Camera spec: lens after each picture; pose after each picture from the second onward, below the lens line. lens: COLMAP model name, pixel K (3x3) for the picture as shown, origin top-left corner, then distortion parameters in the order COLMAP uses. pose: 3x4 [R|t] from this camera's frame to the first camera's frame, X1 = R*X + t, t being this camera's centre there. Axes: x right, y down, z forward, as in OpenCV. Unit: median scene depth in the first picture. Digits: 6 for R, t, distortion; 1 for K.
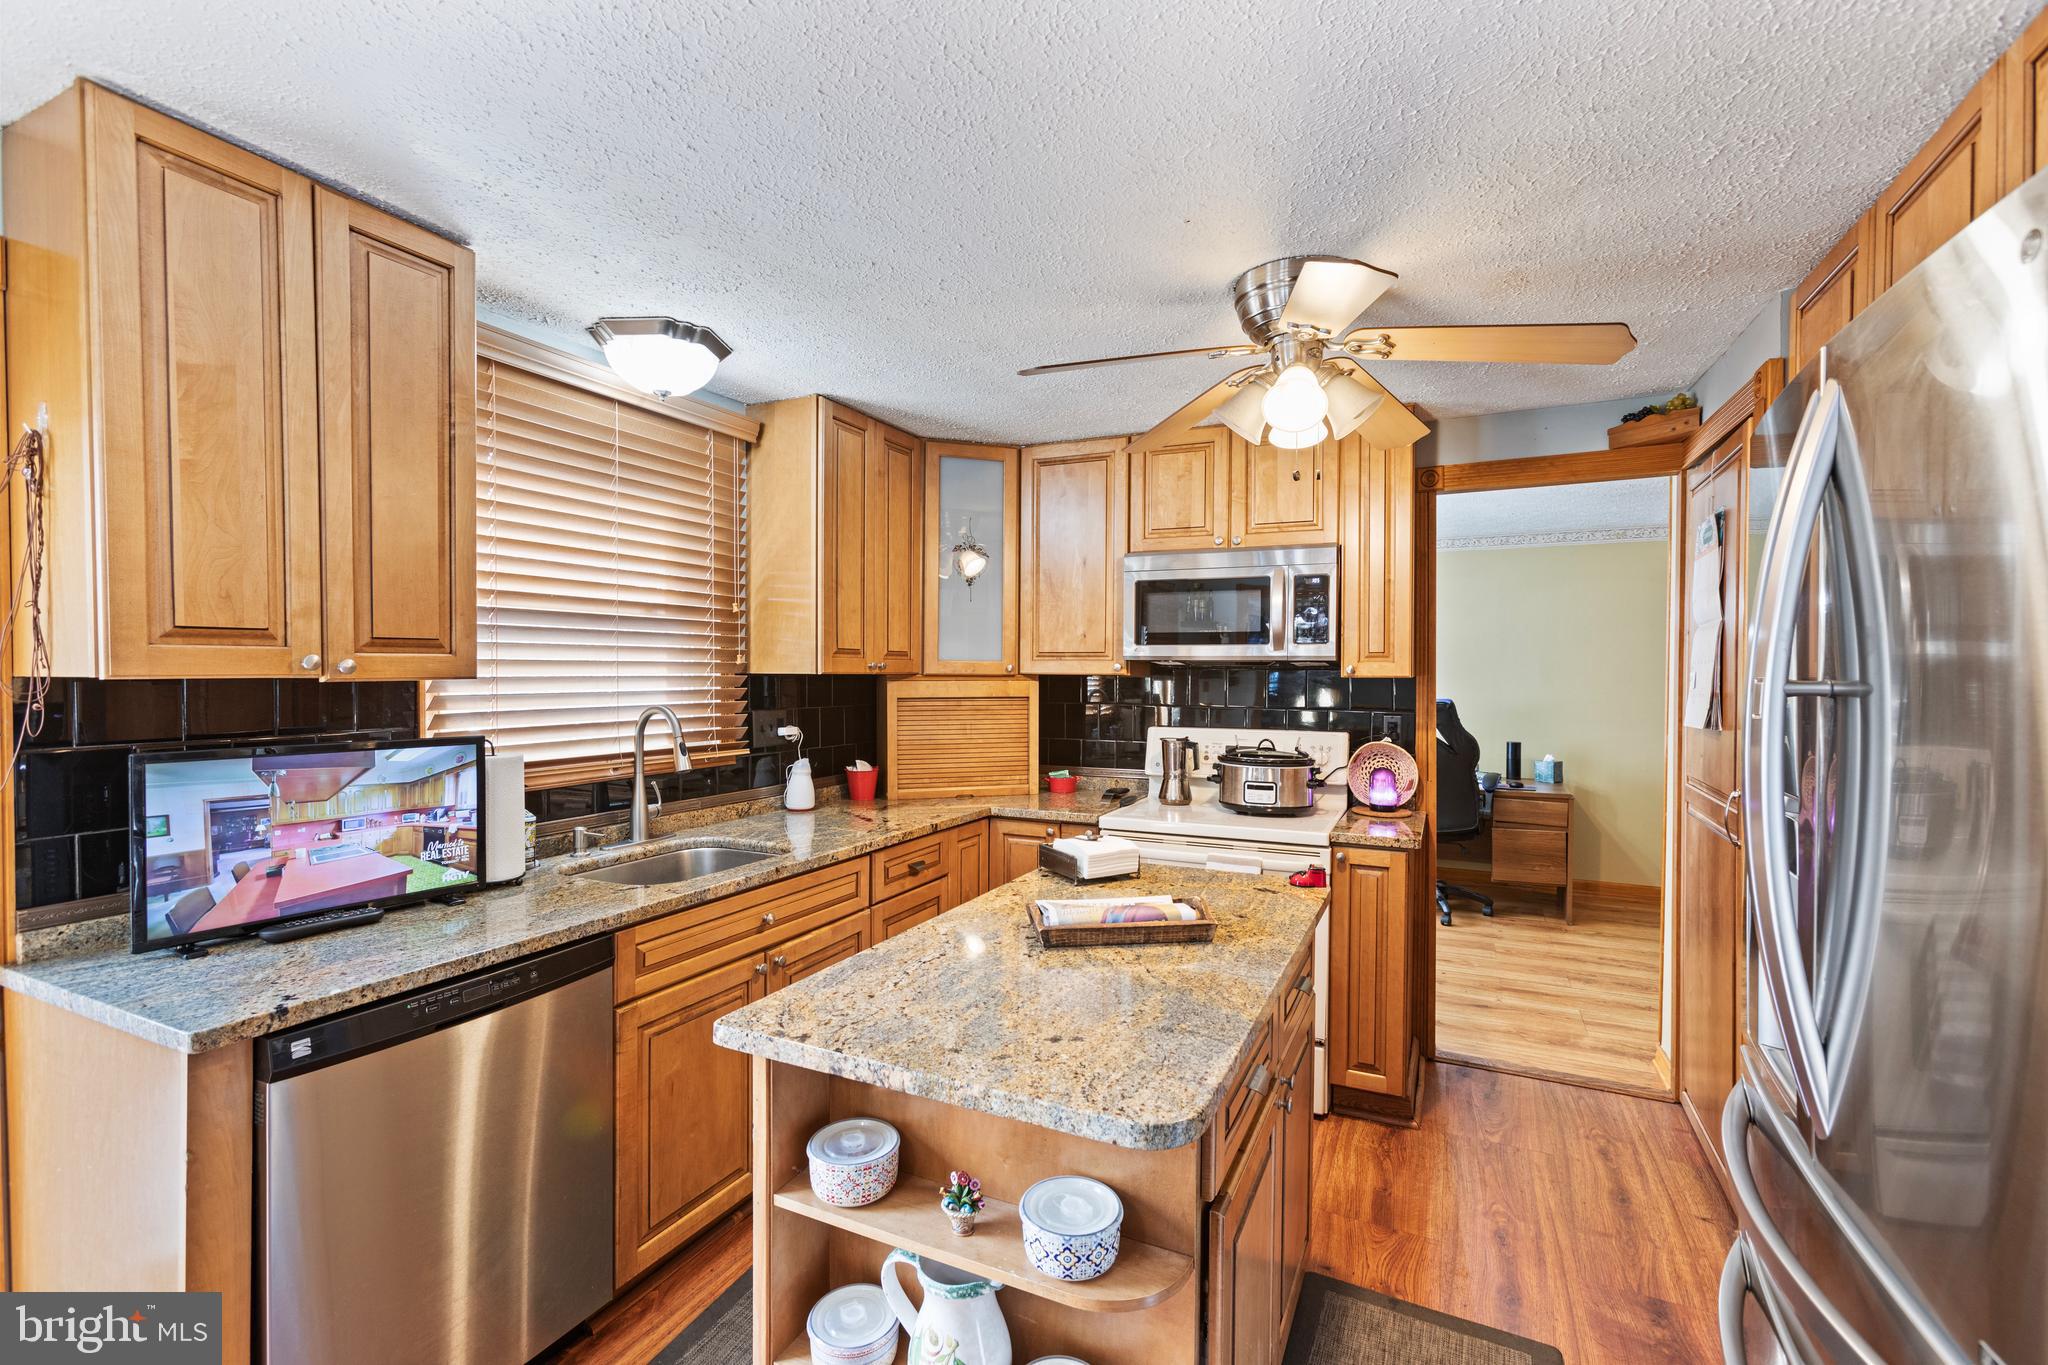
lens RADIAL K [[904.5, 0, 1030.4], [0, 904.5, 692.2], [0, 0, 1]] dist [-0.001394, -0.000050]
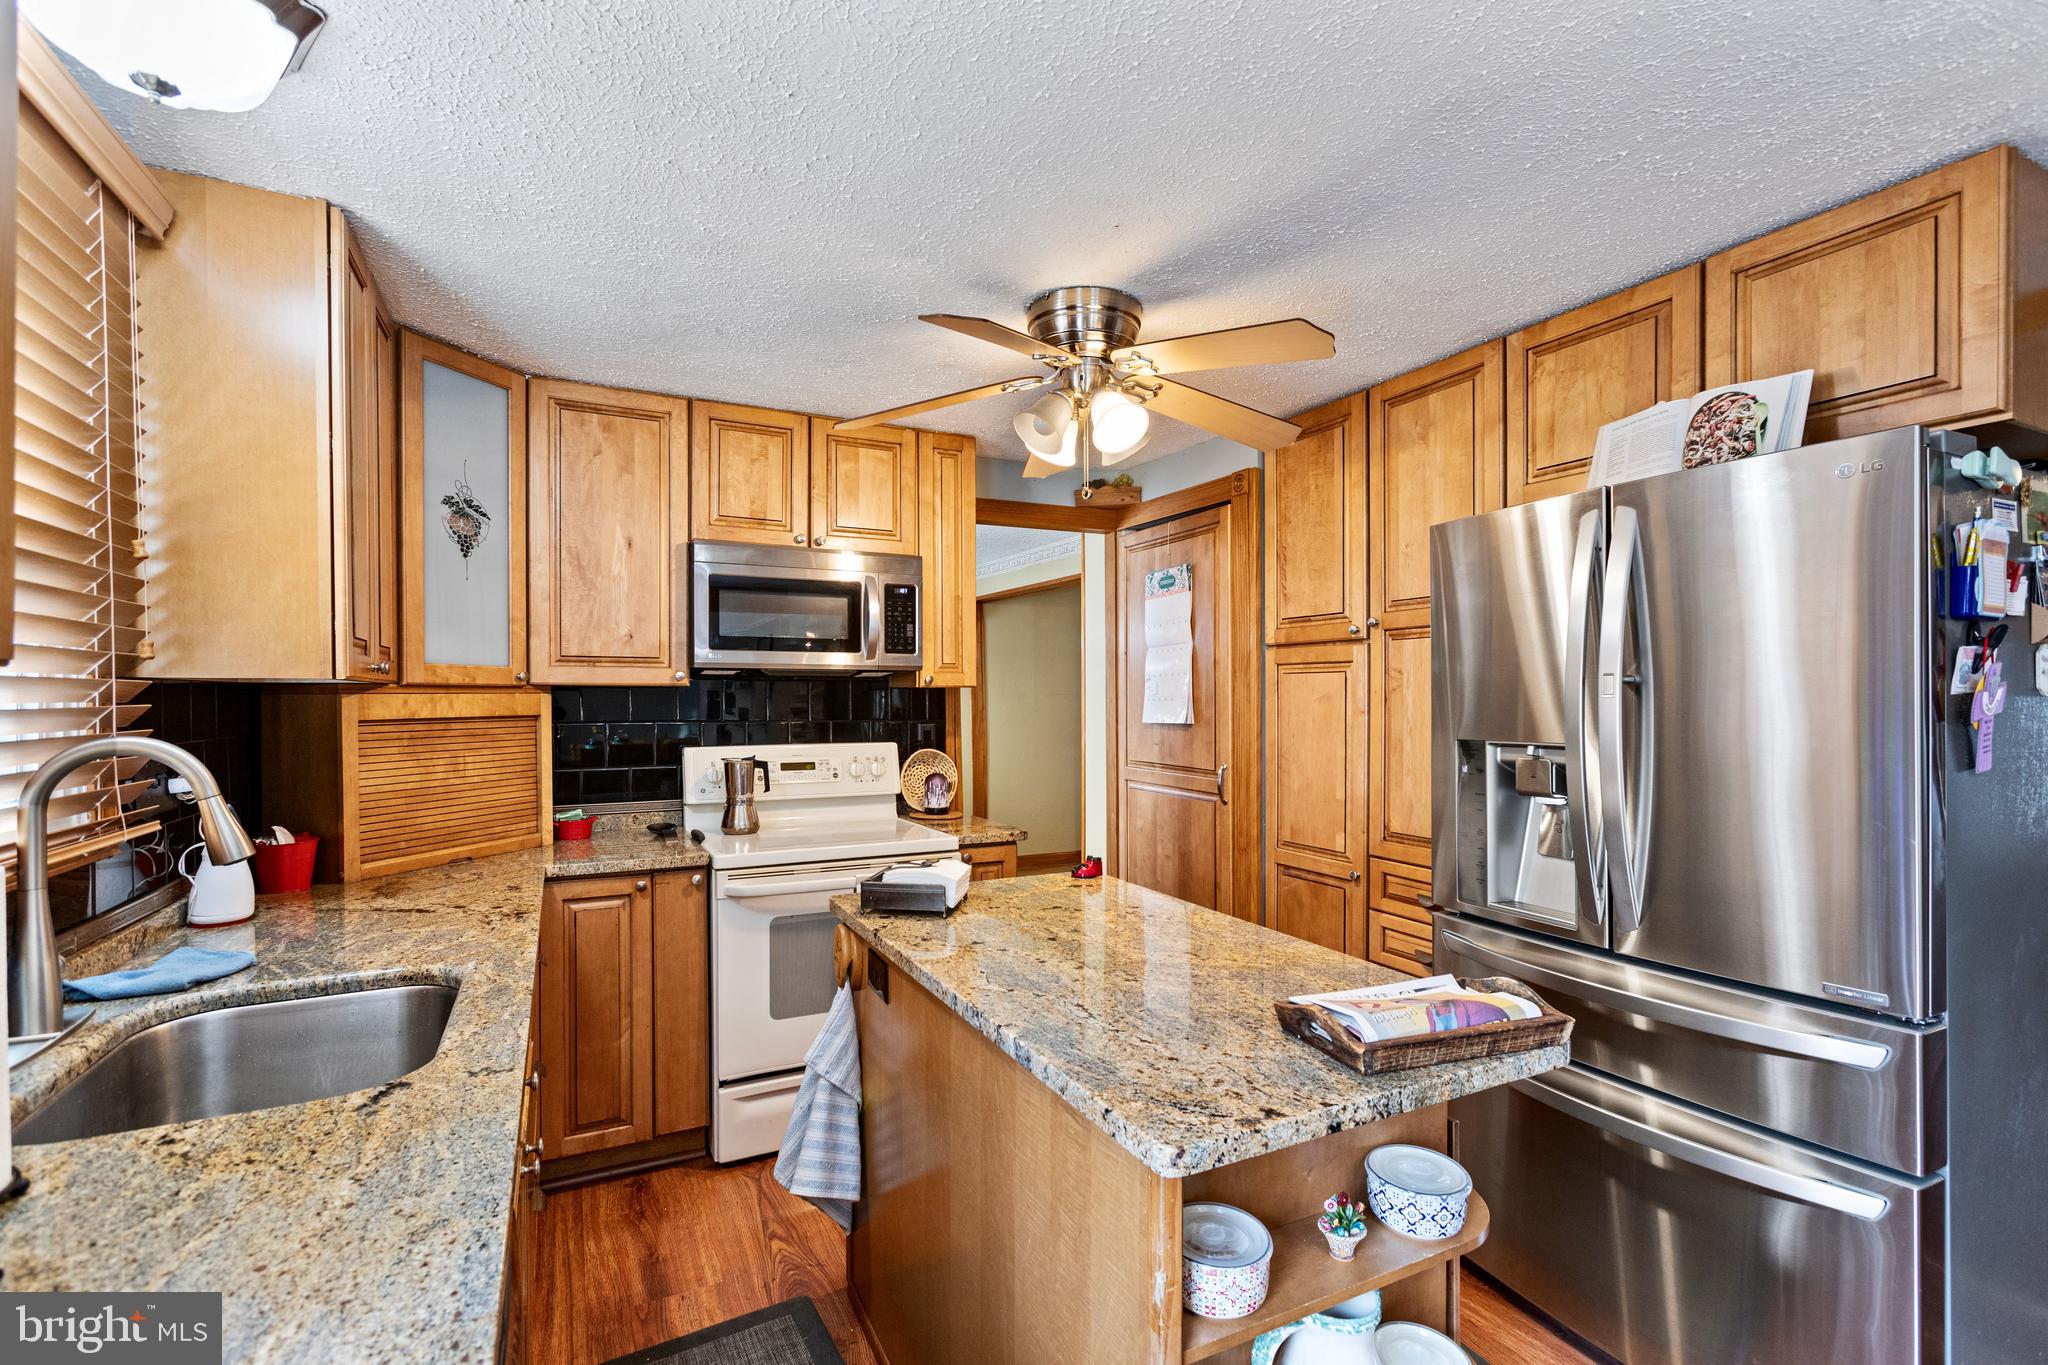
lens RADIAL K [[917.0, 0, 1015.1], [0, 917.0, 703.3], [0, 0, 1]] dist [0.000280, 0.000295]
pose [[0.624441, -0.011879, 0.780982, -0.372454], [0.022830, 0.999735, -0.003048, 0.007018], [-0.780738, 0.019733, 0.624547, 0.243727]]
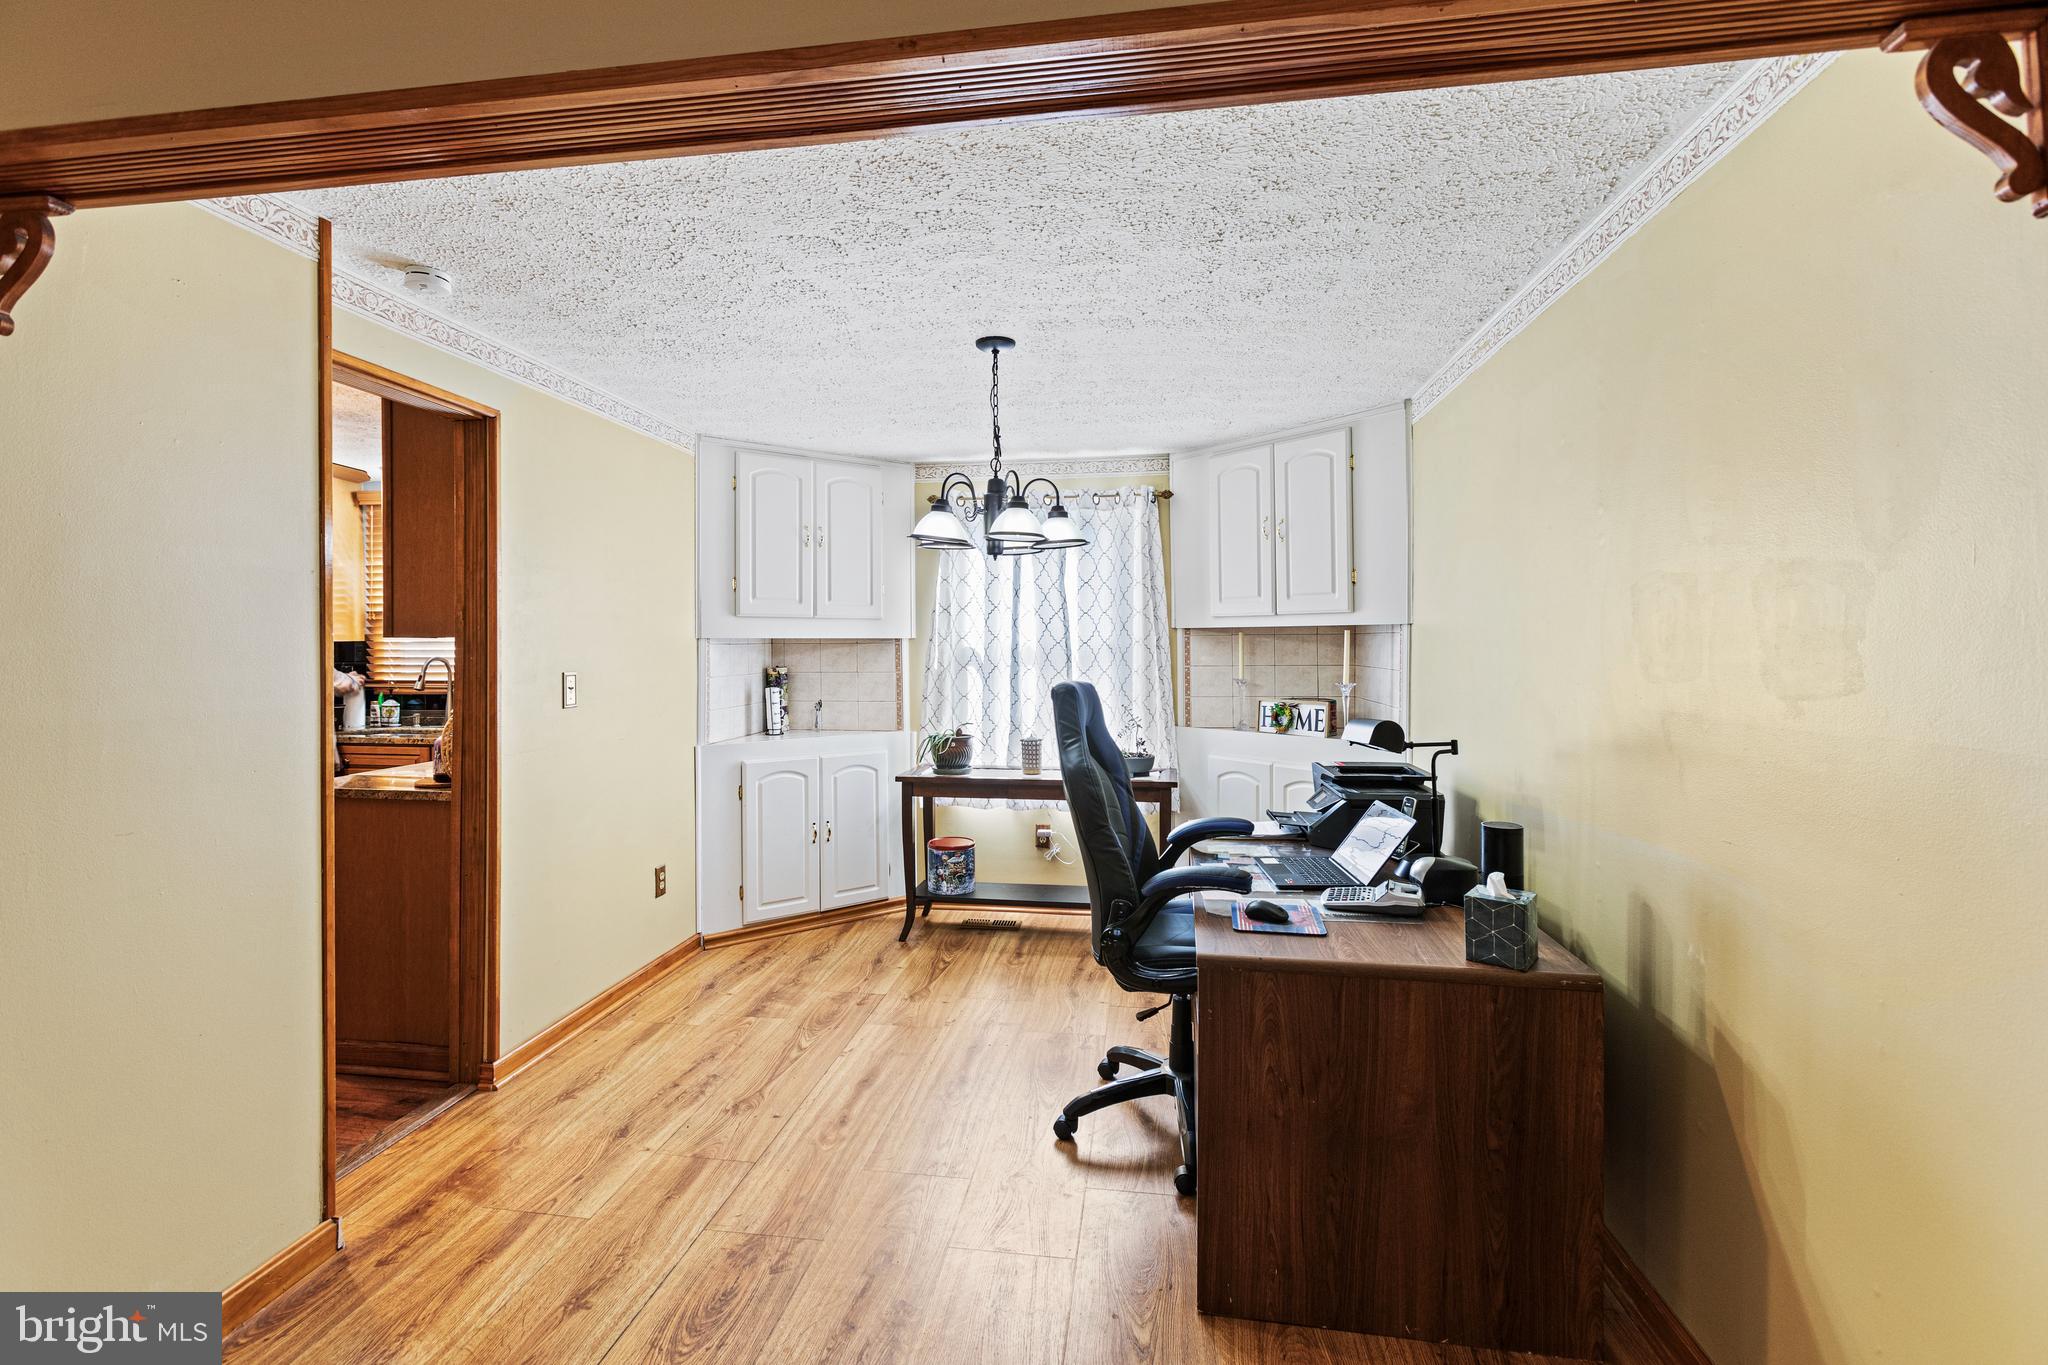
lens RADIAL K [[920.6, 0, 1020.1], [0, 920.6, 646.5], [0, 0, 1]] dist [-0.000071, 0.000284]
pose [[0.289392, -0.002845, -0.957206, 1.487272], [-0.020068, 0.999758, -0.009039, -0.014295], [0.957000, 0.021825, 0.289265, 1.293585]]
